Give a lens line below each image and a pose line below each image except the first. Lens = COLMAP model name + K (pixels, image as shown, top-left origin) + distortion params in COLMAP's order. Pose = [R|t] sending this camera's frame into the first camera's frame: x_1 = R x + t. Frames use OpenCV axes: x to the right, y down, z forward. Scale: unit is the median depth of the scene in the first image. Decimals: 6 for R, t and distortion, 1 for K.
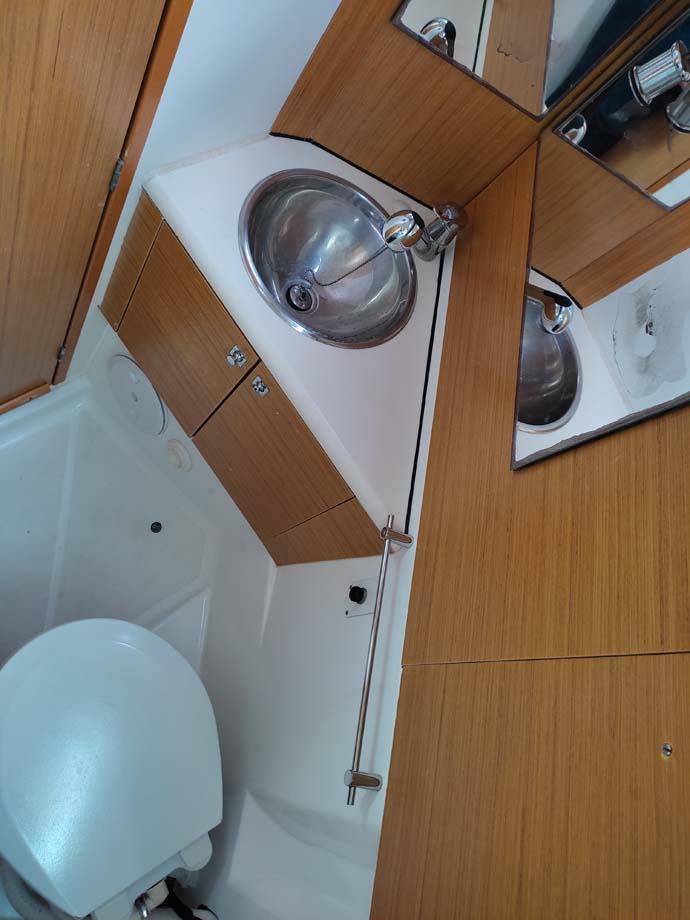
lens RADIAL K [[700.4, 0, 345.0], [0, 700.4, 460.0], [0, 0, 1]] dist [0.045289, -0.001289]
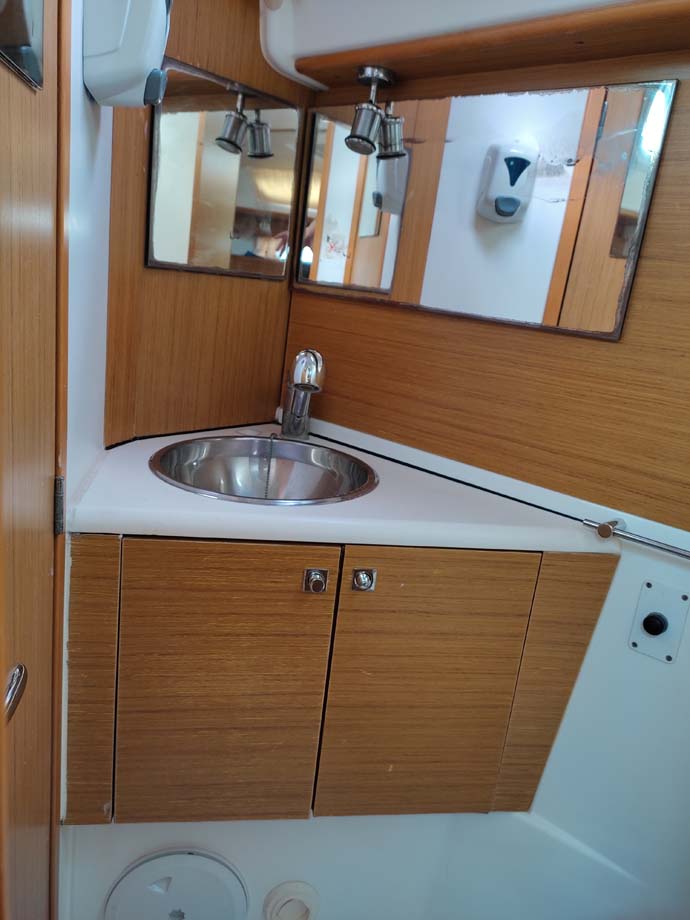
lens RADIAL K [[700.4, 0, 345.0], [0, 700.4, 460.0], [0, 0, 1]] dist [0.045289, -0.001289]
pose [[0.504609, -0.599977, 0.620804, -0.502655], [0.851301, 0.465483, -0.242098, 0.004204], [-0.143721, 0.650656, 0.745649, 0.322048]]
